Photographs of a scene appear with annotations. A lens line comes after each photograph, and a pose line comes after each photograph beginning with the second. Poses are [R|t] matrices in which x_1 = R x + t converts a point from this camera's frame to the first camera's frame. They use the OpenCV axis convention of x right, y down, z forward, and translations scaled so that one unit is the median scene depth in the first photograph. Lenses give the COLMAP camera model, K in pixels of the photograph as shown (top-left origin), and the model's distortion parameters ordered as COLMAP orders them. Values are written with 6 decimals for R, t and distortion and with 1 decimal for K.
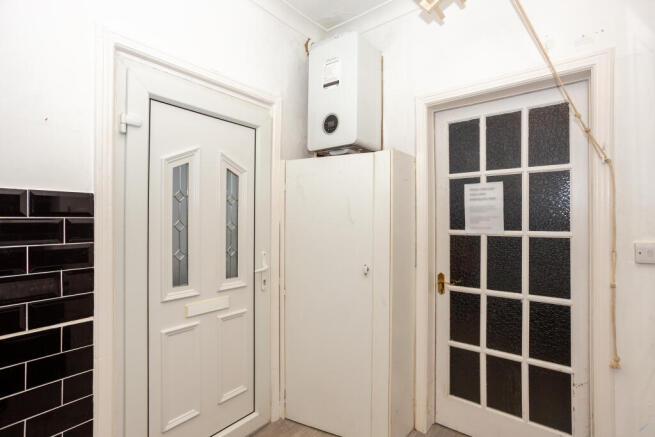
lens RADIAL K [[316.2, 0, 324.3], [0, 316.2, 216.8], [0, 0, 1]] dist [-0.048560, 0.023745]
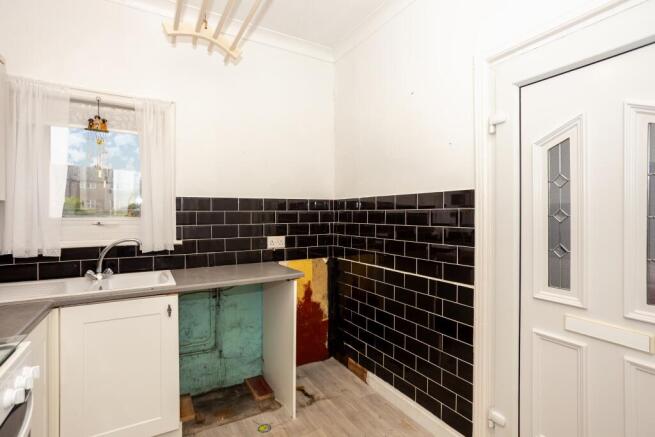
lens RADIAL K [[316.2, 0, 324.3], [0, 316.2, 216.8], [0, 0, 1]] dist [-0.048560, 0.023745]
pose [[-0.382717, 0.012668, -0.923779, 0.408185], [0.016815, 0.999836, 0.006745, 0.009767], [0.923713, -0.012952, -0.382867, 0.551175]]
